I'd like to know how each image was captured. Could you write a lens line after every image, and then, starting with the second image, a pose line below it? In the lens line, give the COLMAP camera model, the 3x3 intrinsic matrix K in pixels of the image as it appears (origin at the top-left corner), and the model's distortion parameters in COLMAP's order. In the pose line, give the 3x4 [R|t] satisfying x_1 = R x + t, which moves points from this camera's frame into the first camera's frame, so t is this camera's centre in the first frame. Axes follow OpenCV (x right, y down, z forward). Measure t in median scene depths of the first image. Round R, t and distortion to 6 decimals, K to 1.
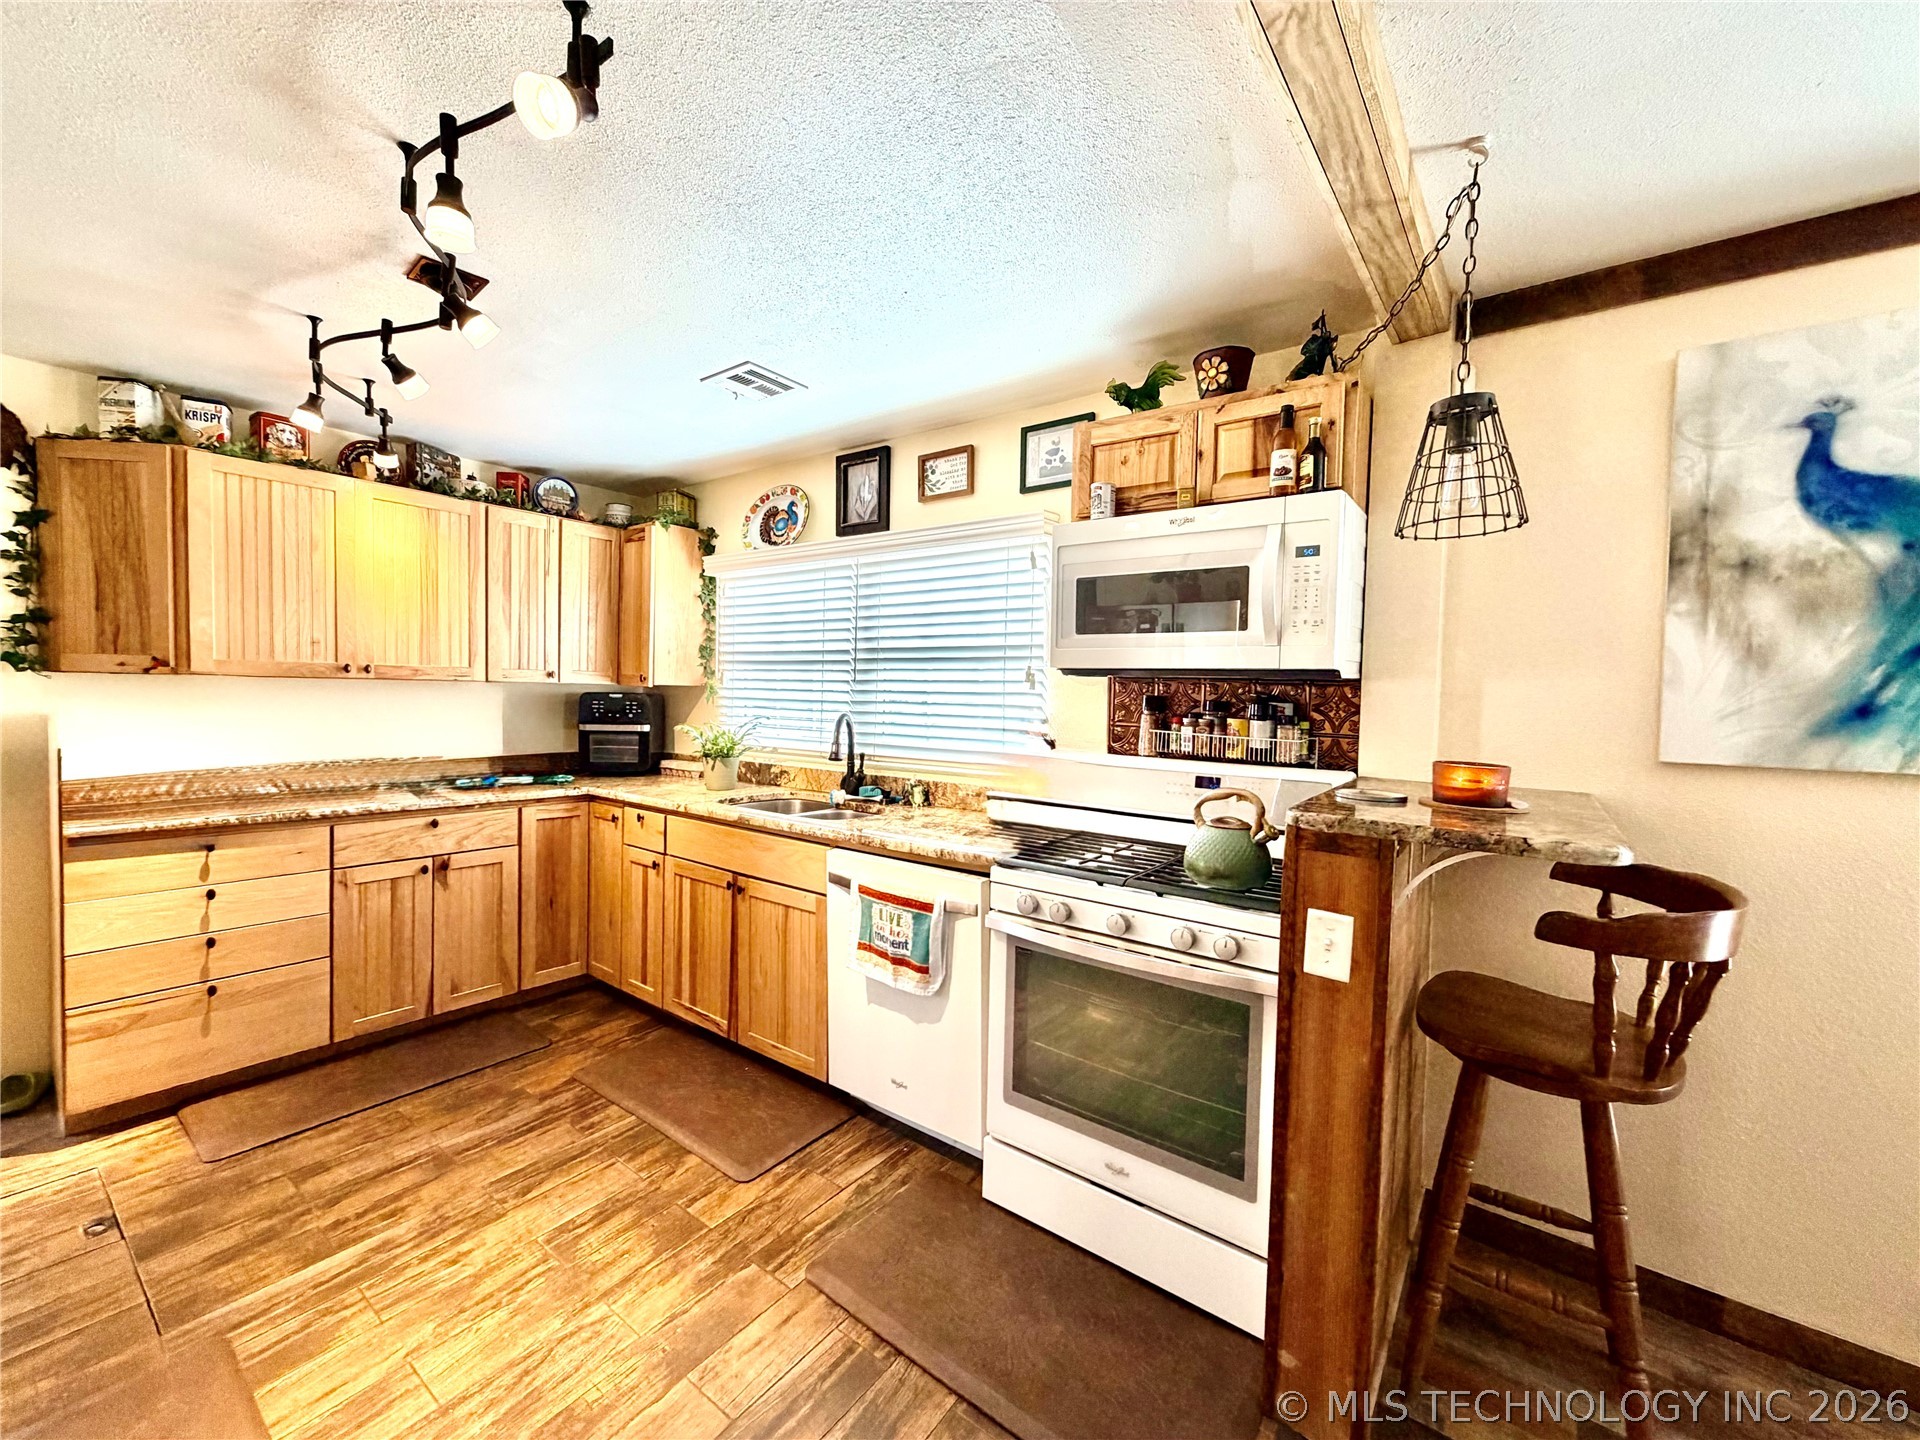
lens RADIAL K [[766.0, 0, 955.4], [0, 766.0, 719.1], [0, 0, 1]] dist [-0.001038, -0.000146]
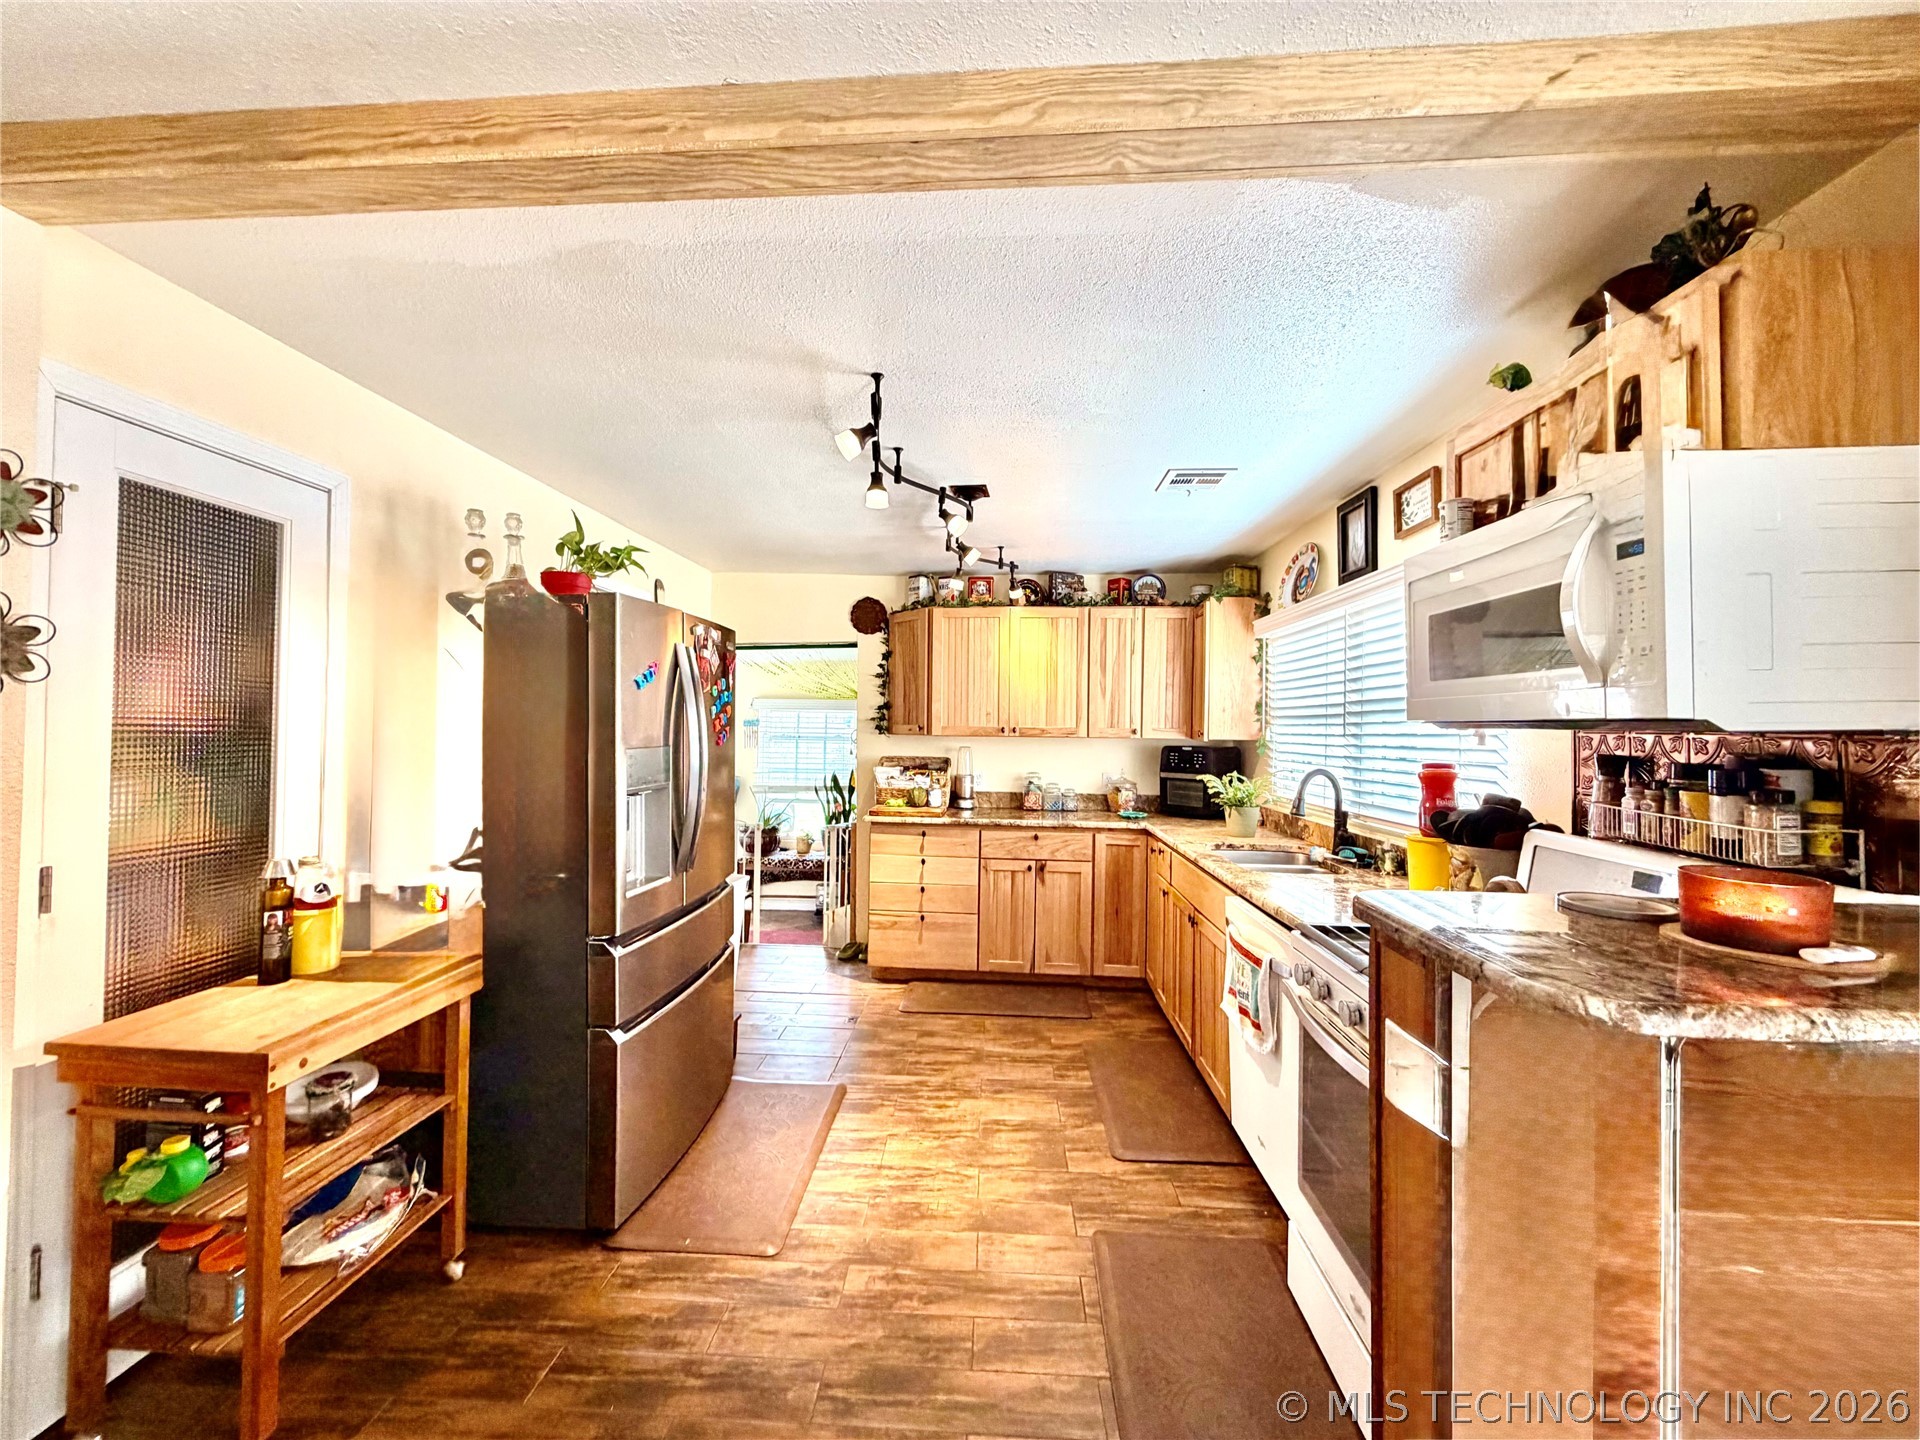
lens RADIAL K [[766.0, 0, 954.5], [0, 766.0, 719.4], [0, 0, 1]] dist [-0.001038, -0.000146]
pose [[0.548675, -0.025015, -0.835661, 0.508873], [-0.030489, 0.998289, -0.049901, -0.008999], [0.835480, 0.052858, 0.546974, 0.085527]]
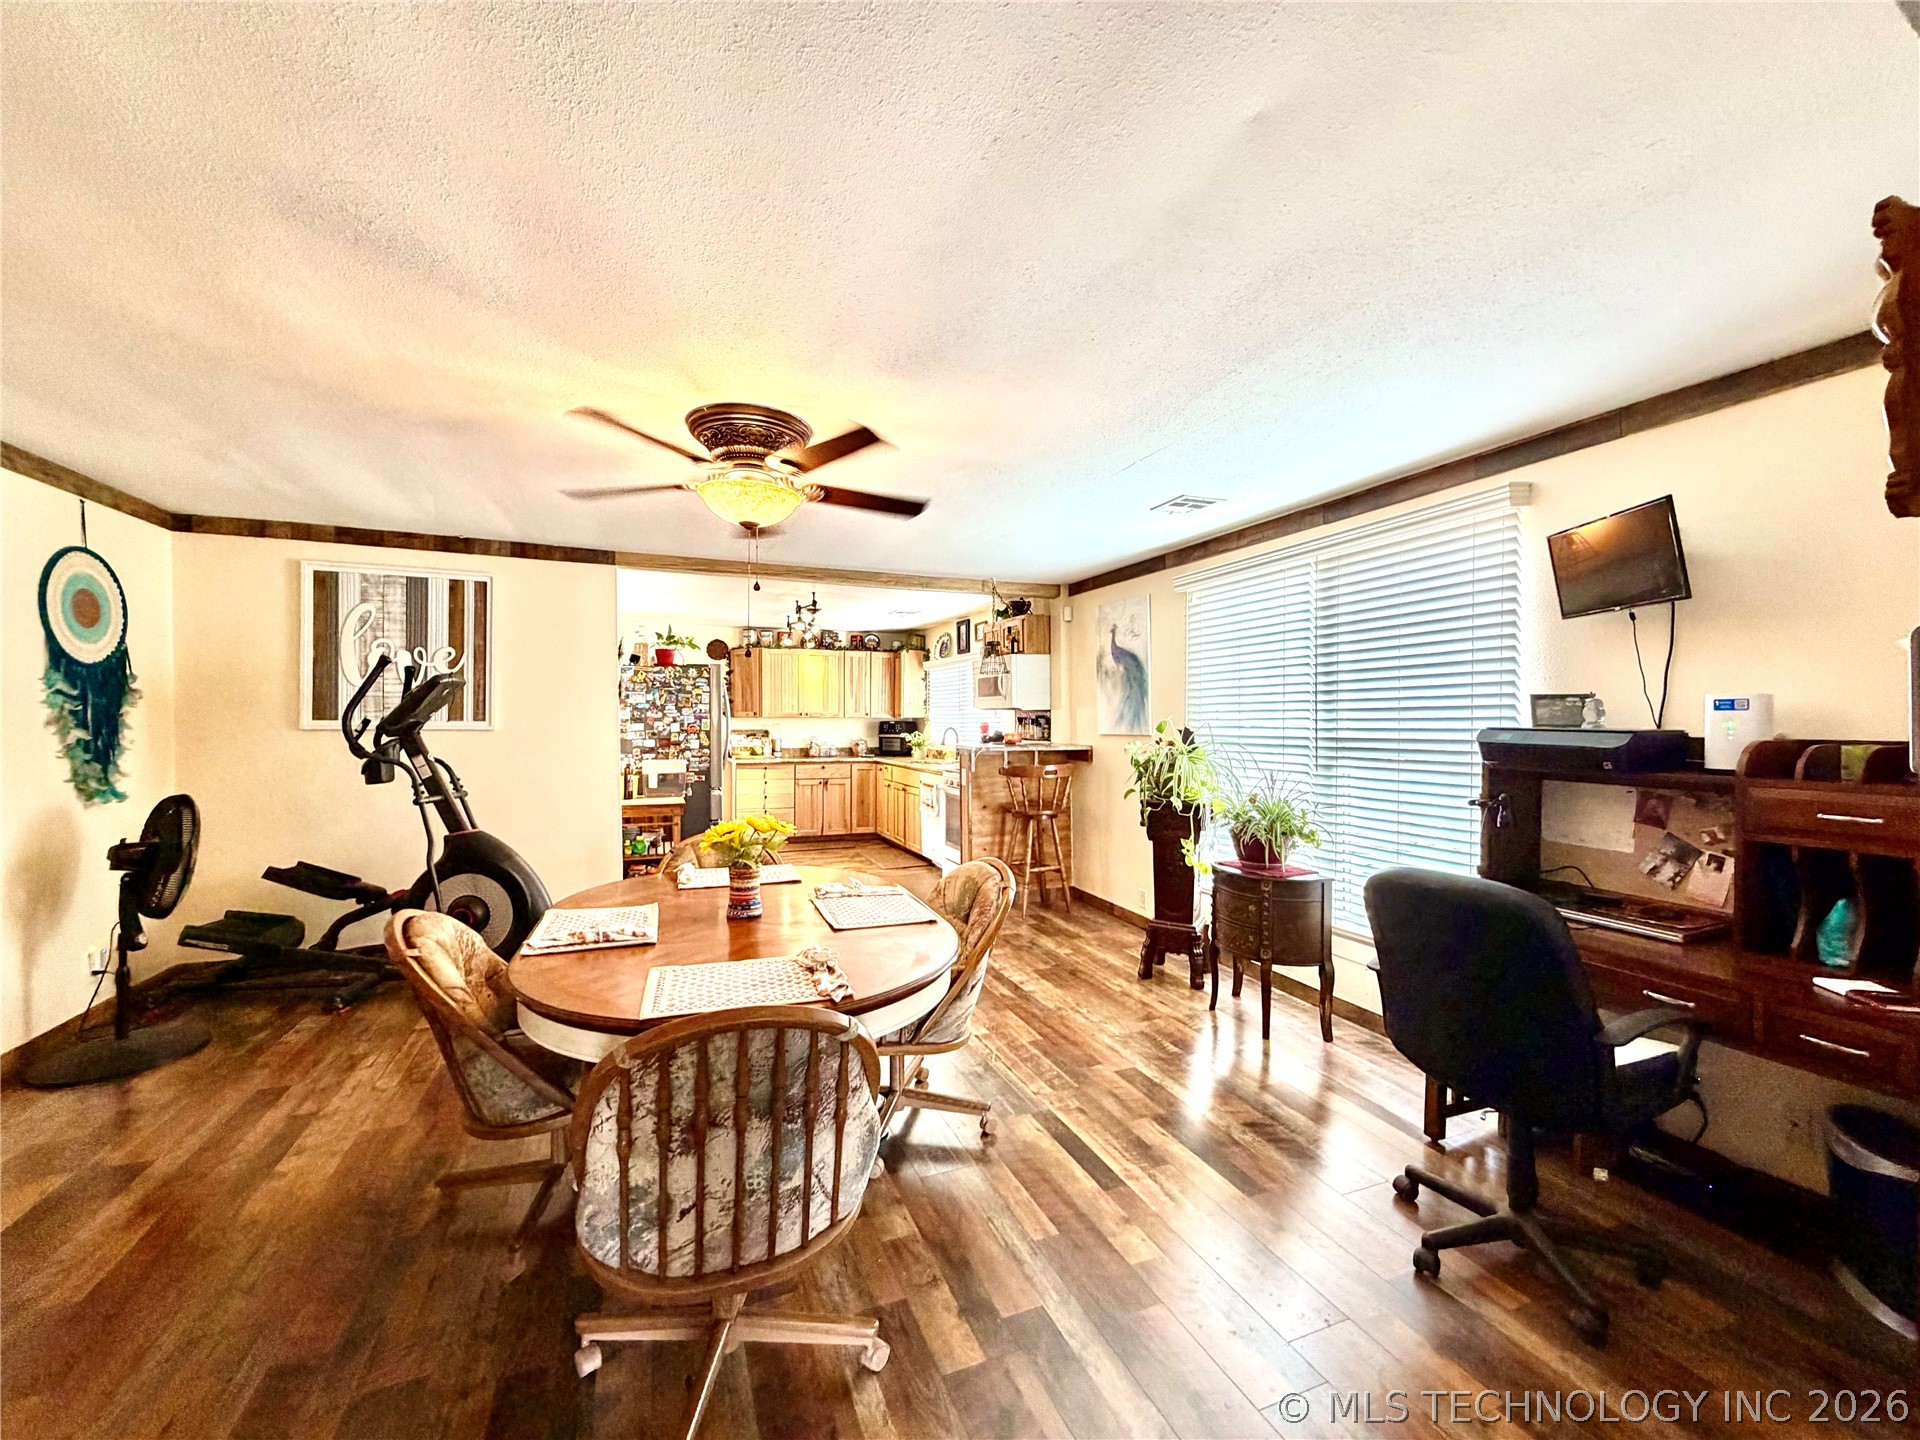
lens RADIAL K [[766.0, 0, 956.8], [0, 766.0, 720.0], [0, 0, 1]] dist [-0.001038, -0.000146]
pose [[0.857306, -0.021511, -0.514358, 1.422960], [-0.000014, 0.999126, -0.041808, 0.090513], [0.514808, 0.035849, 0.856556, -1.401245]]
